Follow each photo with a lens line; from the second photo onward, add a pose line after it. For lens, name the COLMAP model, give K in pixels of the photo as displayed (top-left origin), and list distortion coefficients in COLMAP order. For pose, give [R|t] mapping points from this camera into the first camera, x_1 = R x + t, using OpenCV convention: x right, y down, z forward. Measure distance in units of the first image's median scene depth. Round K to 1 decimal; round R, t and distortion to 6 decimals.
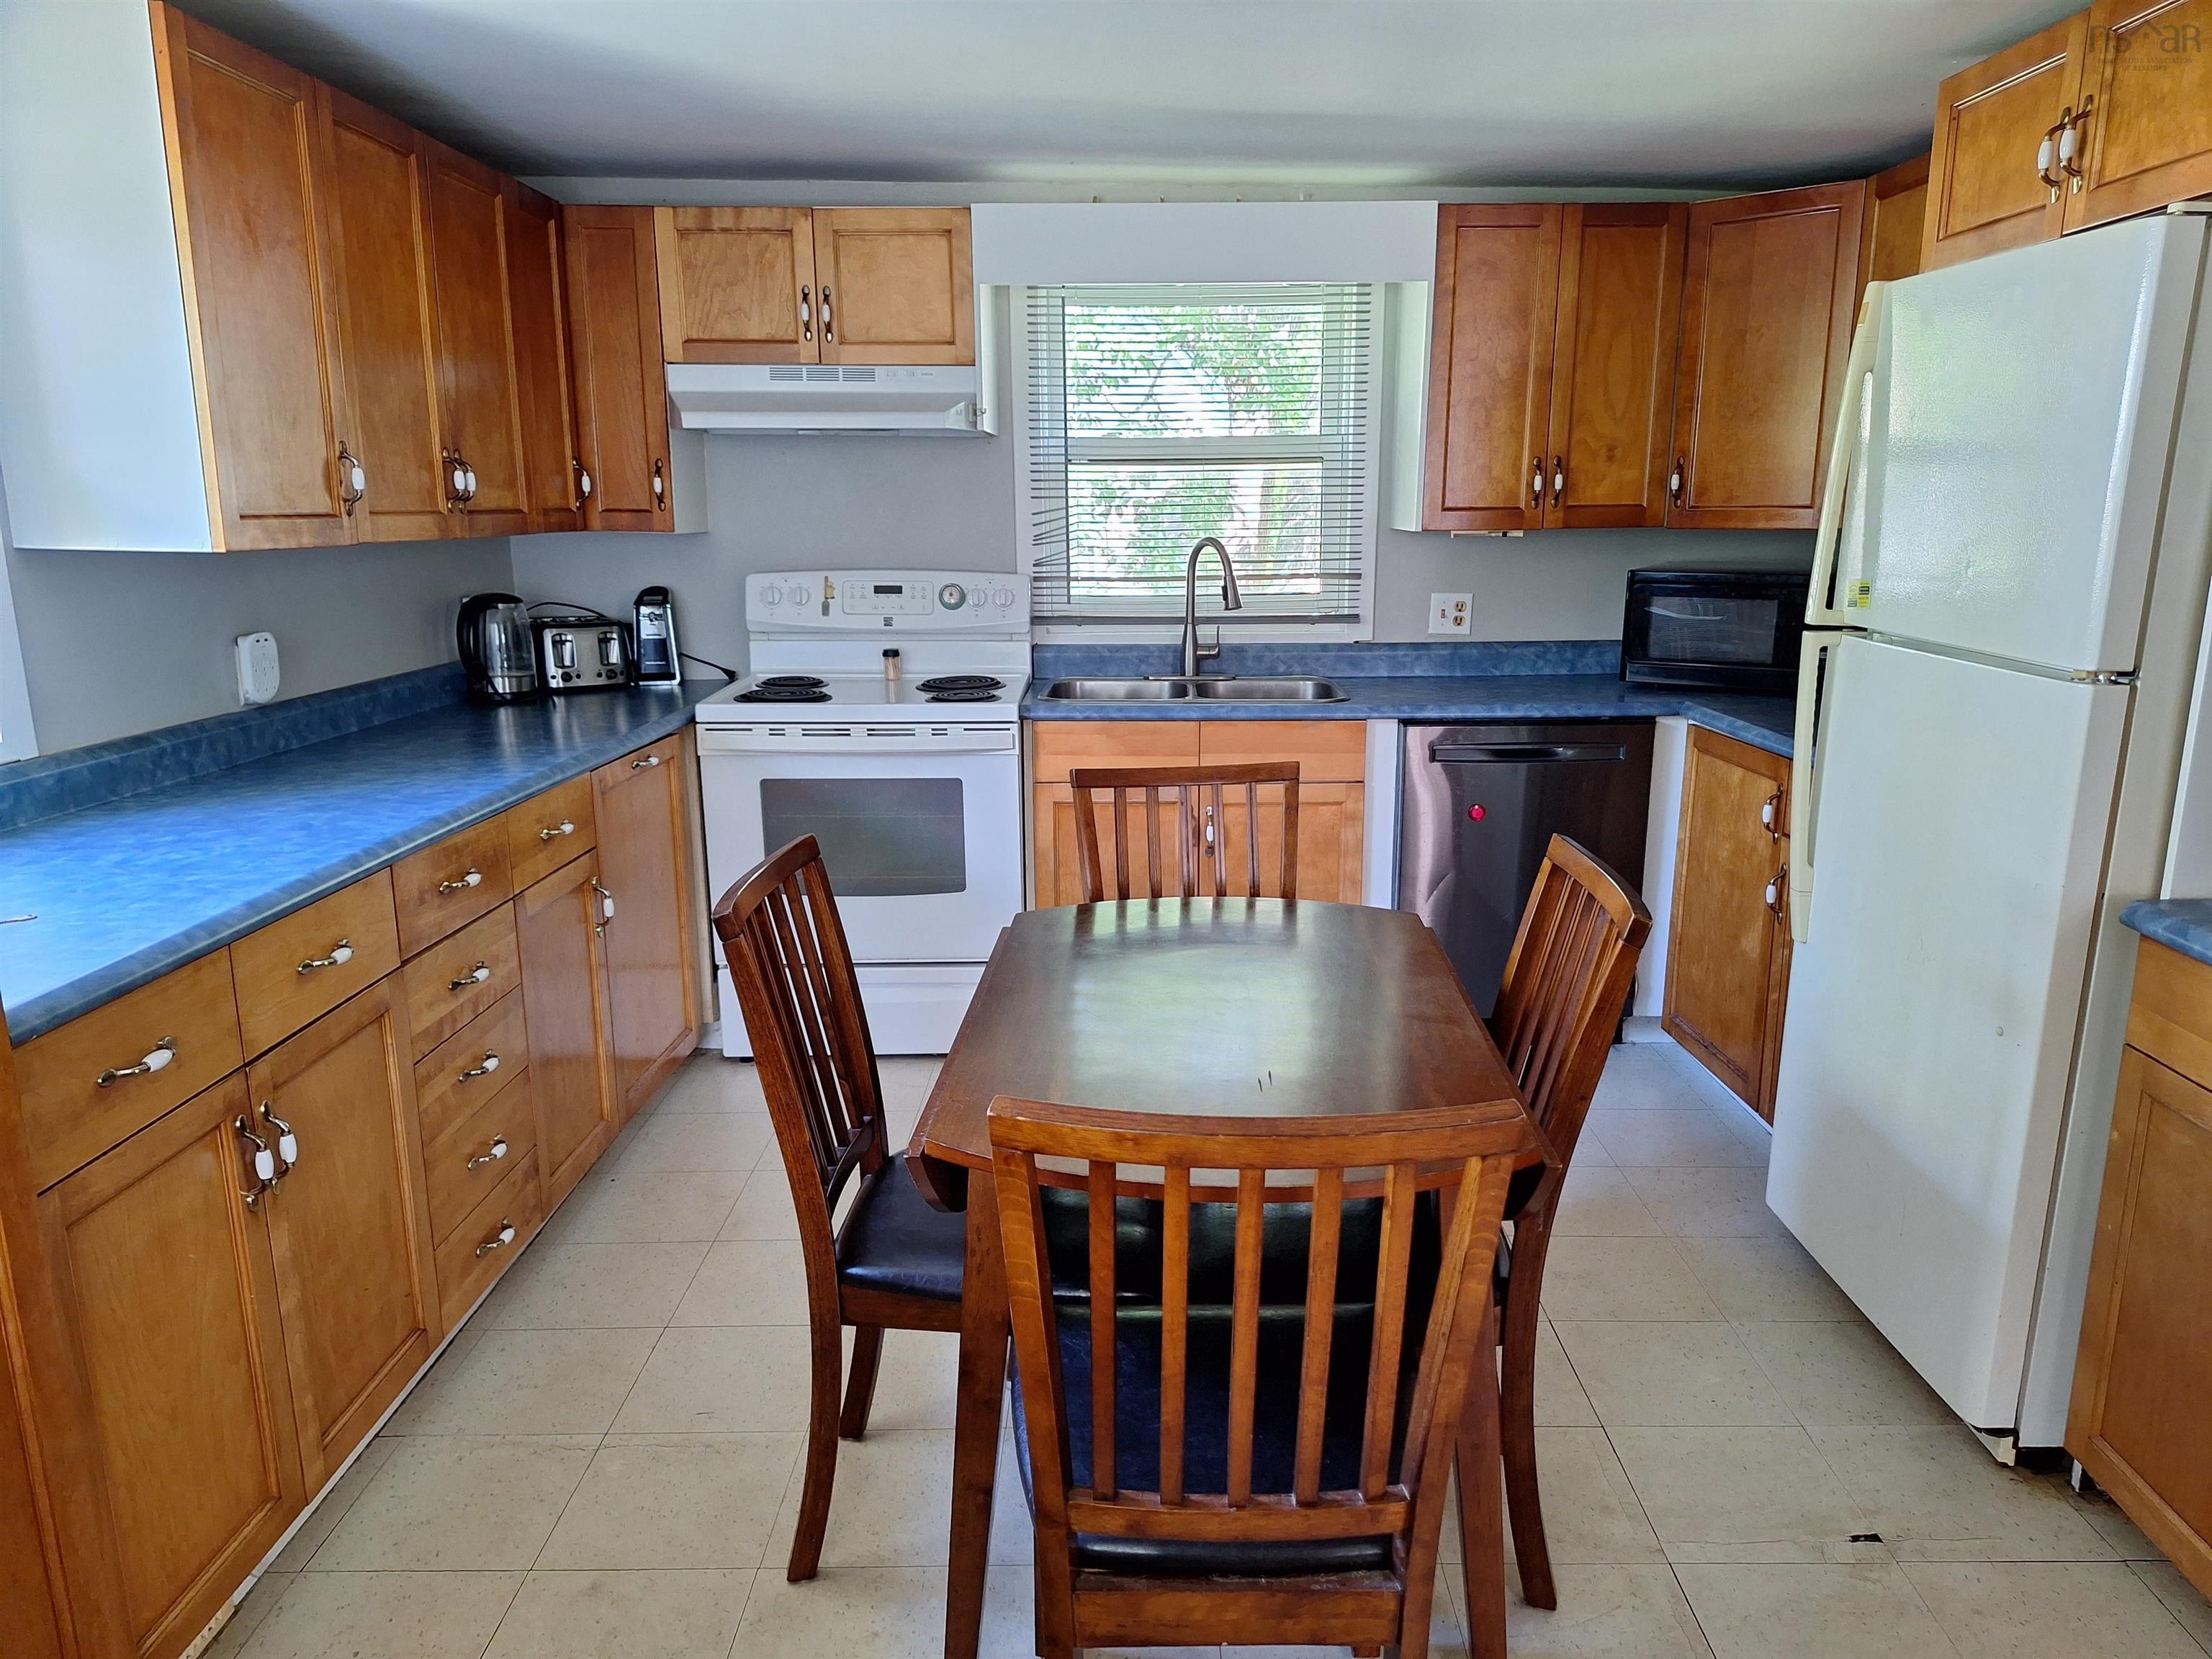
lens RADIAL K [[1542.2, 0, 1116.8], [0, 1542.2, 858.1], [0, 0, 1]] dist [0.087927, -0.105467]
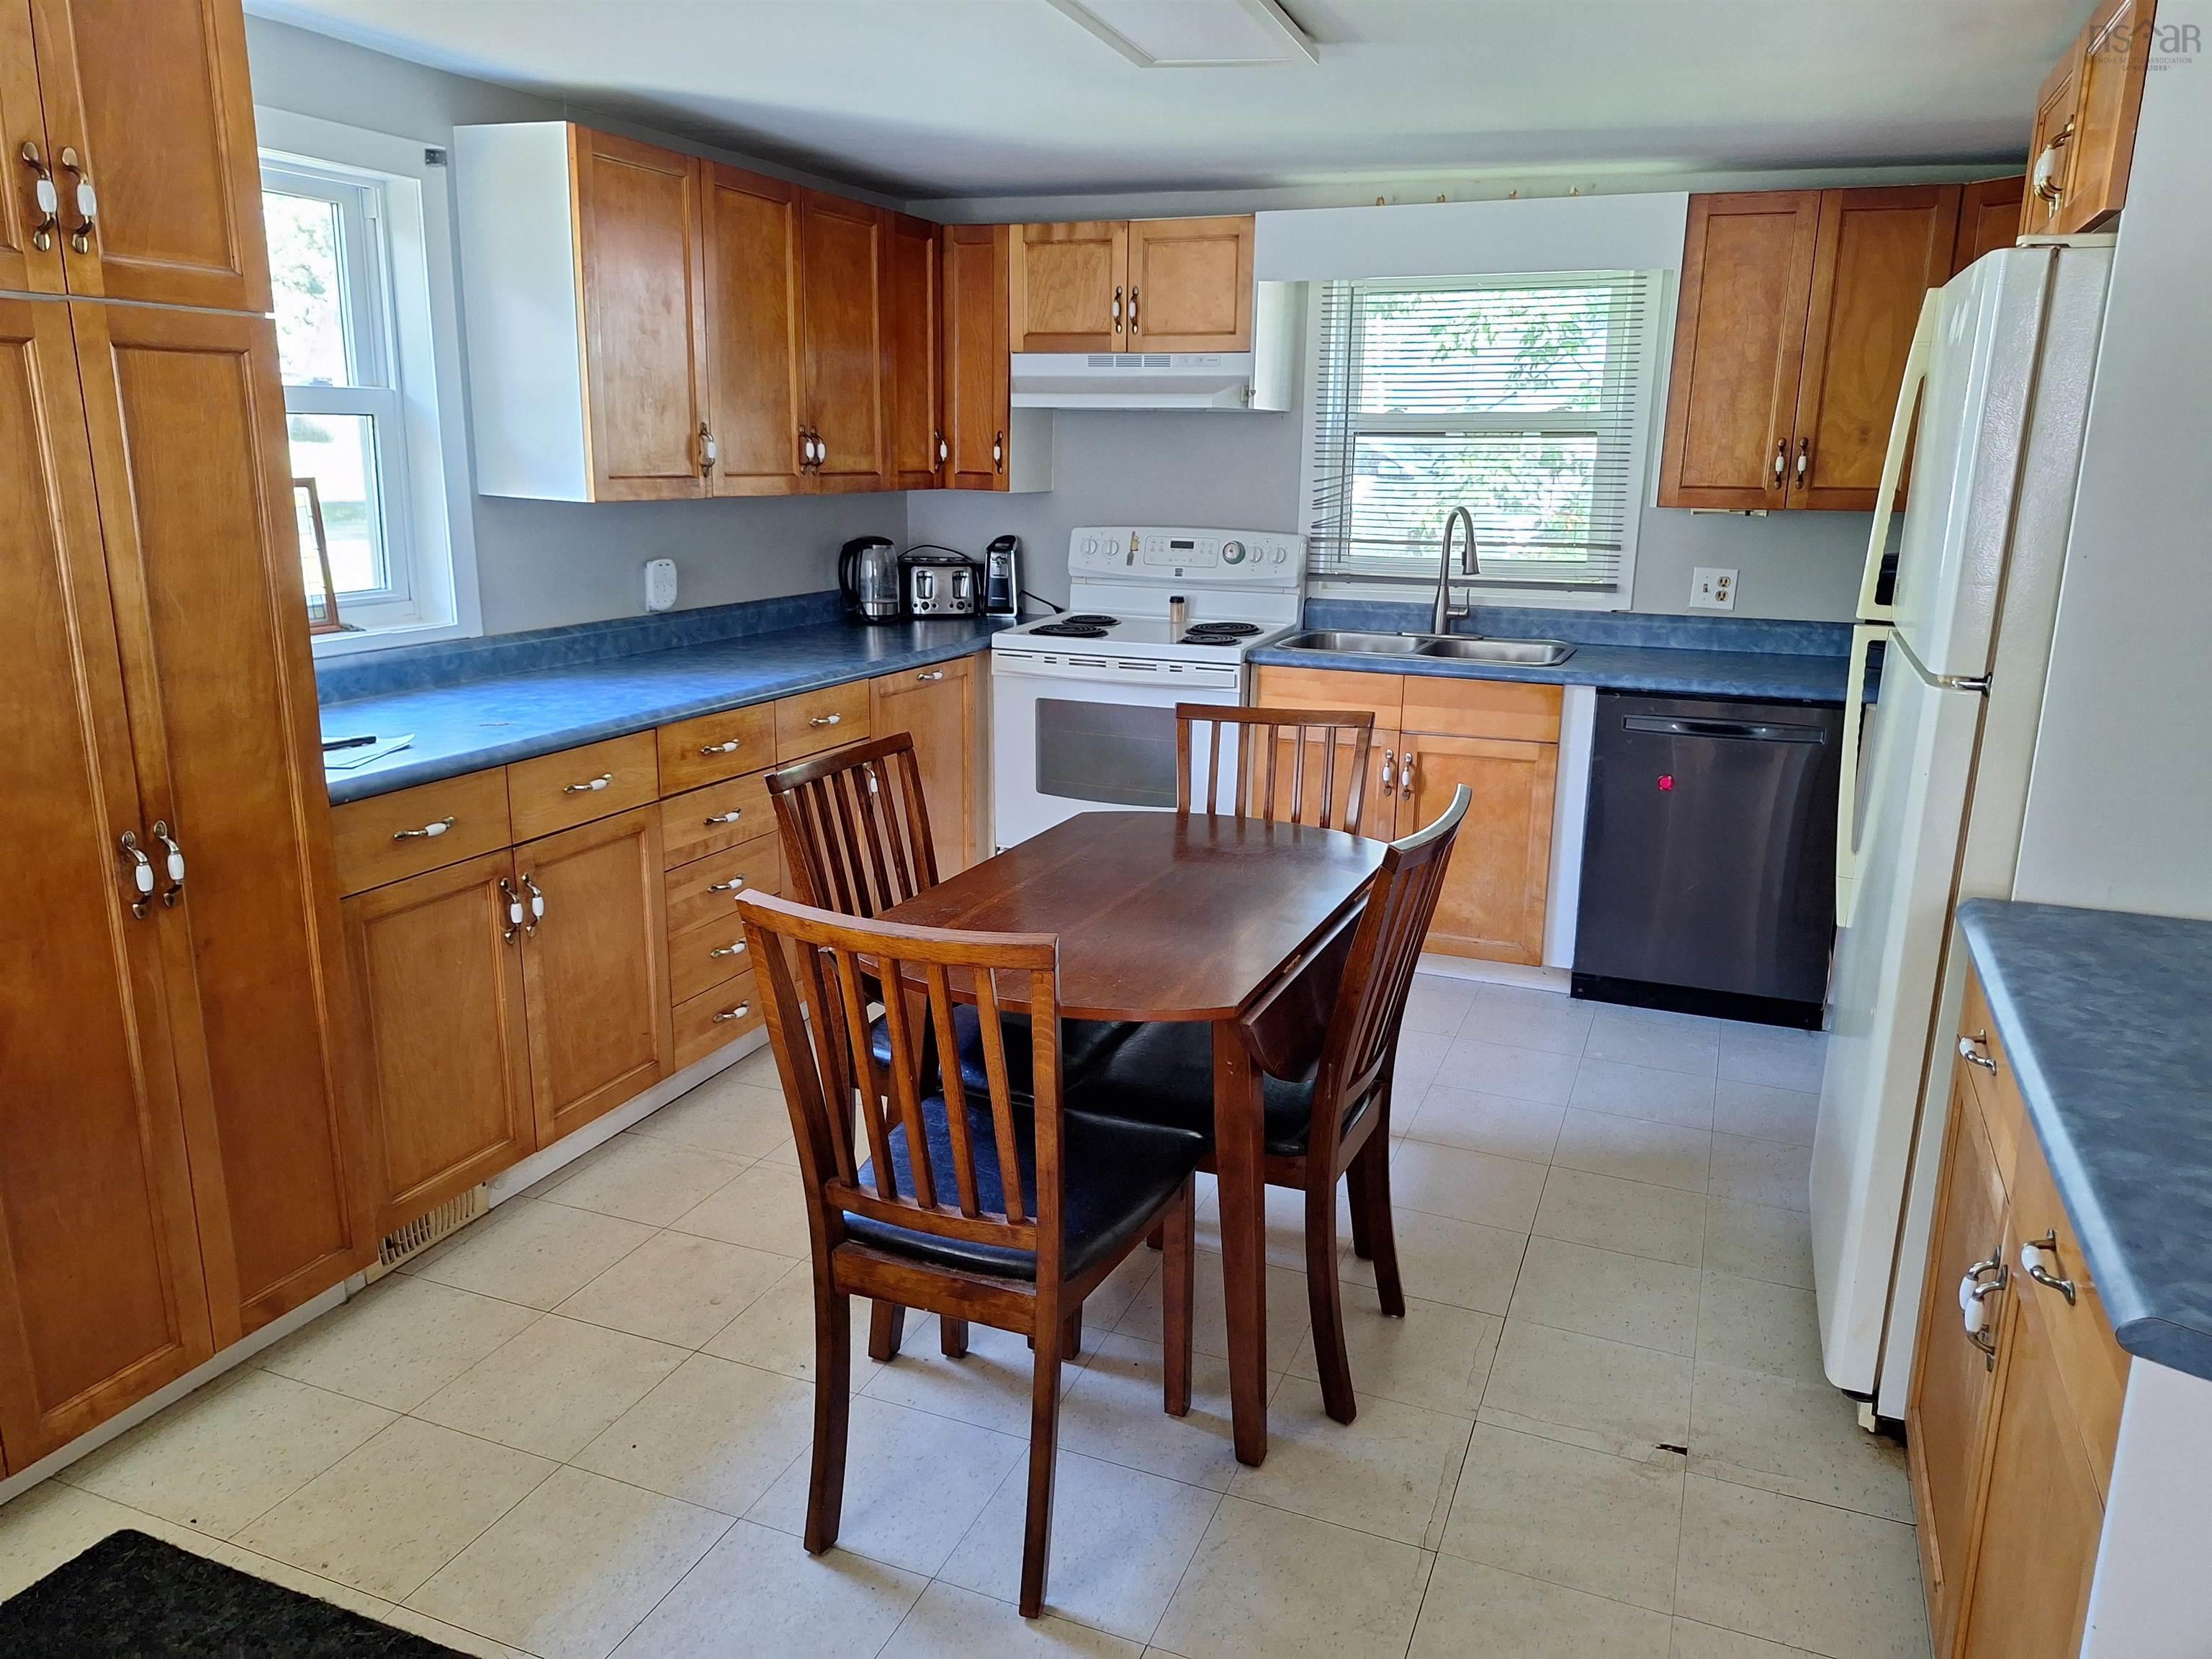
lens RADIAL K [[1525.2, 0, 1108.4], [0, 1525.2, 807.2], [0, 0, 1]] dist [0.131715, -0.246471]
pose [[0.927052, 0.102824, -0.360558, 0.257089], [-0.101493, 0.994578, 0.022679, 0.001524], [0.360935, 0.015569, 0.932461, -0.091561]]
